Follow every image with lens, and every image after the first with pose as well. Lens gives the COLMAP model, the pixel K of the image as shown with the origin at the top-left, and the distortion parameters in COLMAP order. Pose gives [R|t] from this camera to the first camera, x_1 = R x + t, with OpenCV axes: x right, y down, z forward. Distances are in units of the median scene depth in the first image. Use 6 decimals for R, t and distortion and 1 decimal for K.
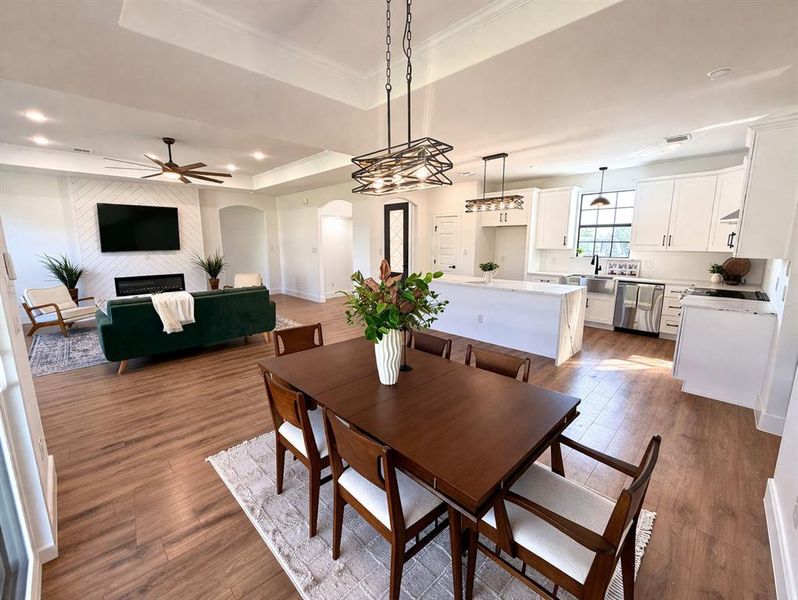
lens RADIAL K [[328.7, 0, 402.6], [0, 328.7, 295.9], [0, 0, 1]] dist [0.001348, 0.000049]
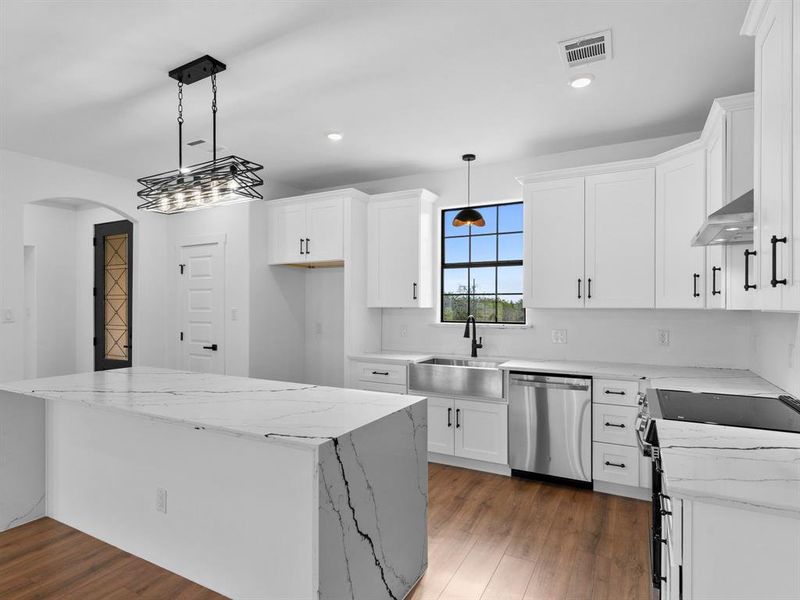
lens RADIAL K [[442.6, 0, 395.0], [0, 442.6, 301.7], [0, 0, 1]] dist [-0.006347, 0.004390]
pose [[0.963249, 0.000201, 0.268609, 0.290833], [0.044969, 0.985766, -0.161999, -0.044292], [-0.264818, 0.168125, 0.949529, 0.373793]]
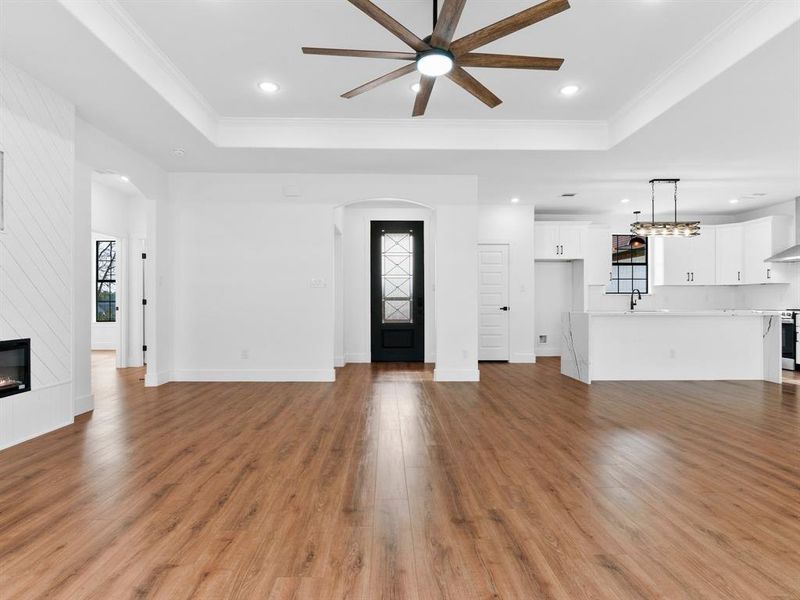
lens RADIAL K [[438.0, 0, 400.2], [0, 438.0, 301.5], [0, 0, 1]] dist [0.004928, -0.000865]
pose [[0.696918, 0.002791, 0.717145, -0.928680], [0.119172, 0.985638, -0.119647, -0.011742], [-0.707180, 0.168848, 0.686576, 0.569298]]
